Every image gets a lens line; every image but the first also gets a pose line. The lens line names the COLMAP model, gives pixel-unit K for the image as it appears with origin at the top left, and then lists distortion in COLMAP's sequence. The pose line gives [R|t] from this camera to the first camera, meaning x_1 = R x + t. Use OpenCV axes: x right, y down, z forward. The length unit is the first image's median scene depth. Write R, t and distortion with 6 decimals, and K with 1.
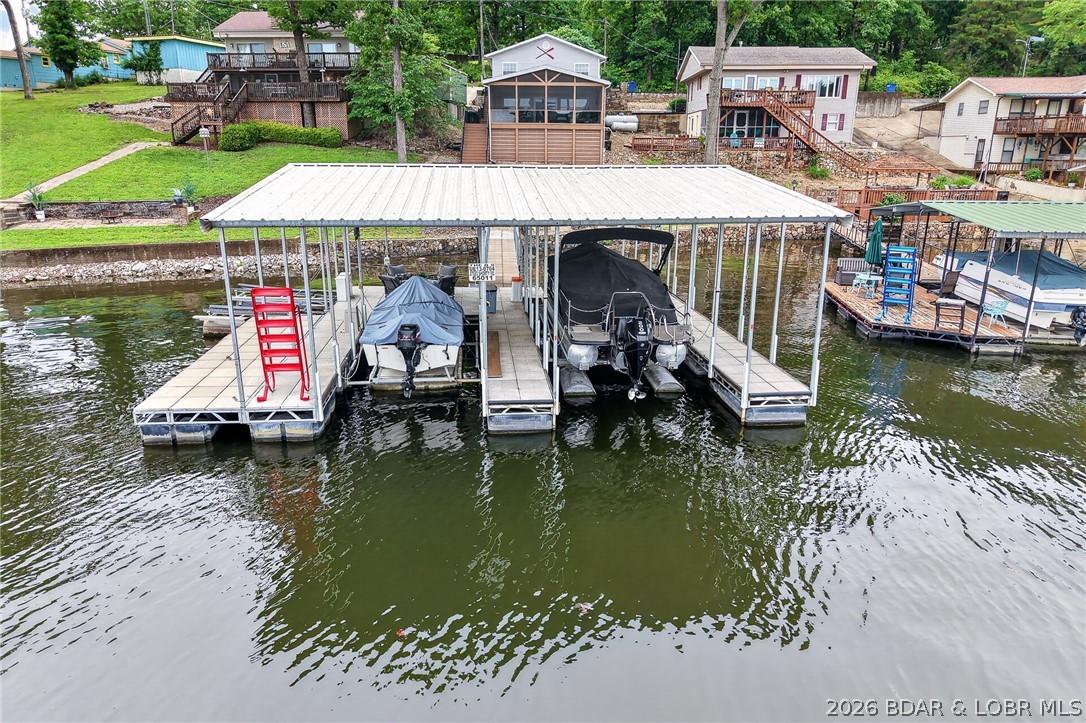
lens RADIAL K [[725.9, 0, 543.0], [0, 725.9, 361.5], [0, 0, 1]] dist [0.025185, -0.028111]
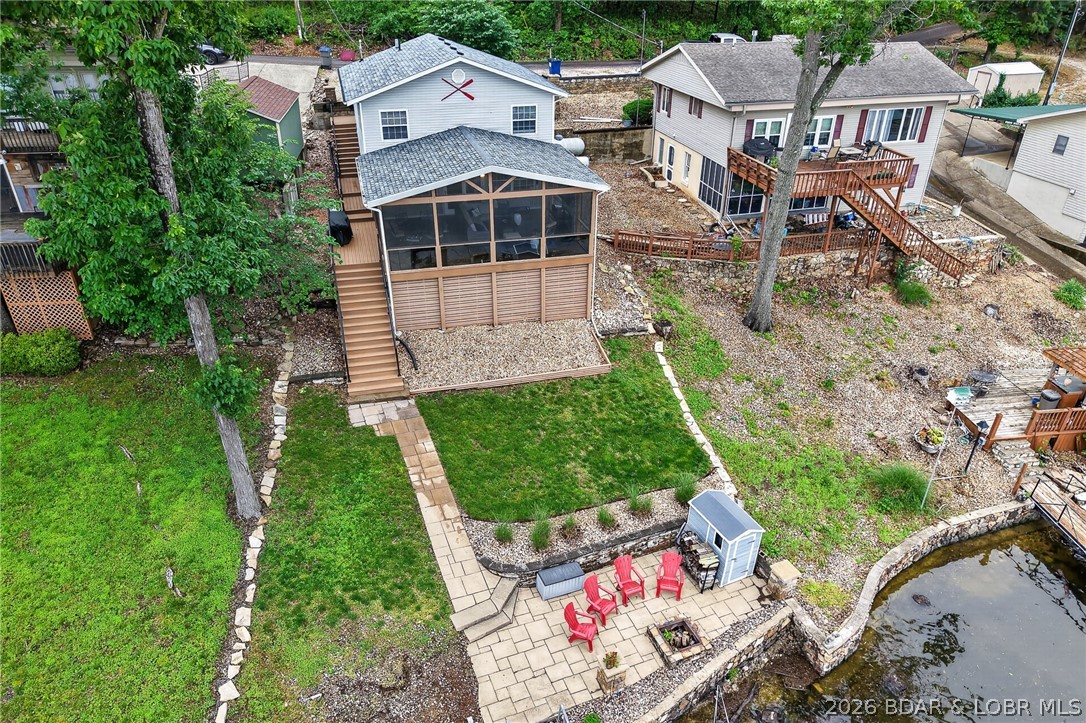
lens RADIAL K [[725.9, 0, 545.9], [0, 725.9, 363.0], [0, 0, 1]] dist [0.071836, -0.104115]
pose [[0.965896, -0.127473, 0.225381, -0.088888], [0.074079, 0.970083, 0.231196, -0.374423], [-0.248109, -0.206615, 0.946442, 0.459101]]
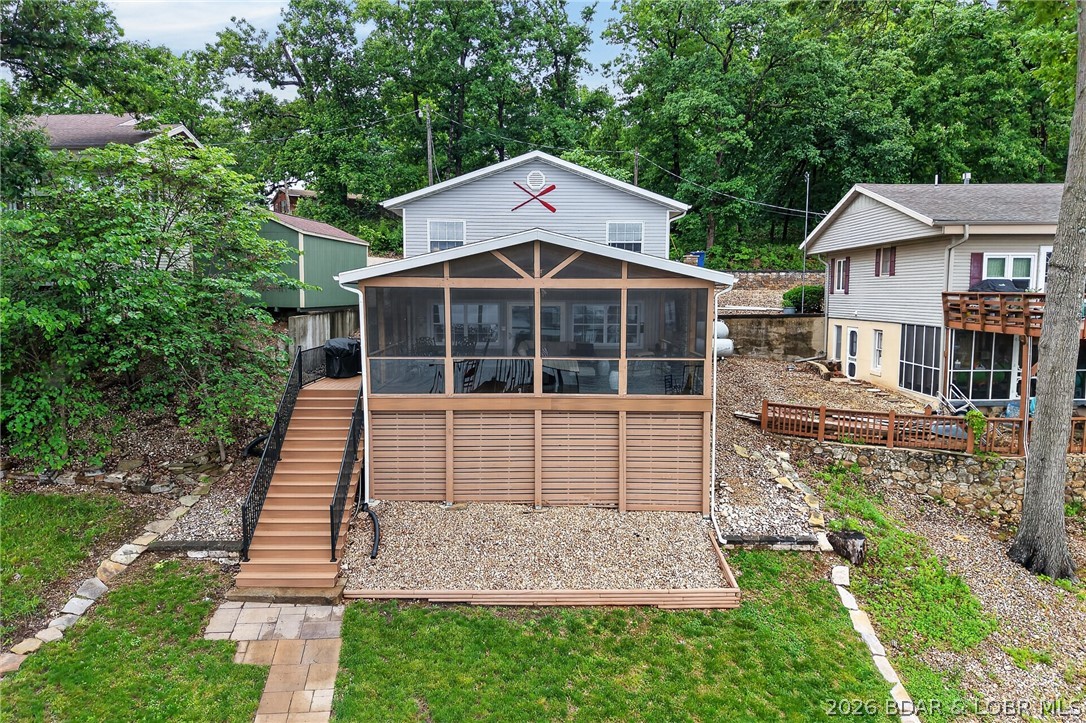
lens RADIAL K [[725.9, 0, 543.0], [0, 725.9, 361.5], [0, 0, 1]] dist [0.025185, -0.028111]
pose [[0.999933, -0.005862, 0.009975, 0.003214], [0.007666, 0.981414, -0.191749, -0.277623], [-0.008665, 0.191813, 0.981393, 0.671643]]
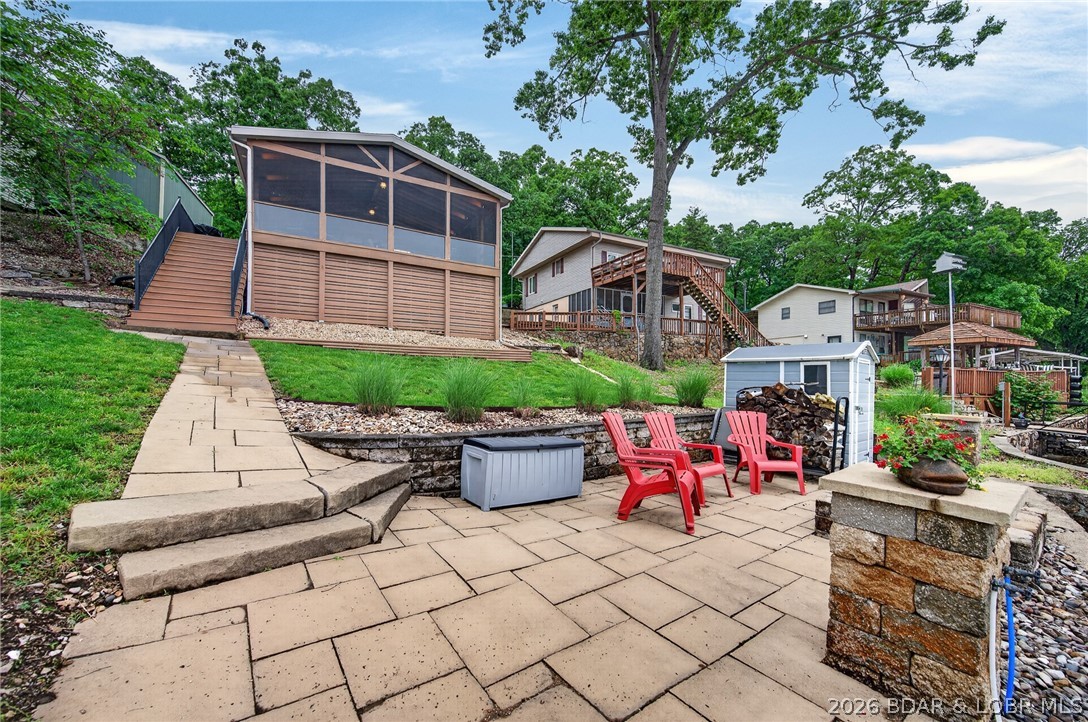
lens RADIAL K [[426.4, 0, 544.6], [0, 426.4, 379.1], [0, 0, 1]] dist [0.000437, -0.000508]
pose [[0.871353, 0.001064, 0.490656, -0.045496], [0.141154, 0.957180, -0.252750, -0.158620], [-0.469915, 0.289493, 0.833891, 0.734921]]
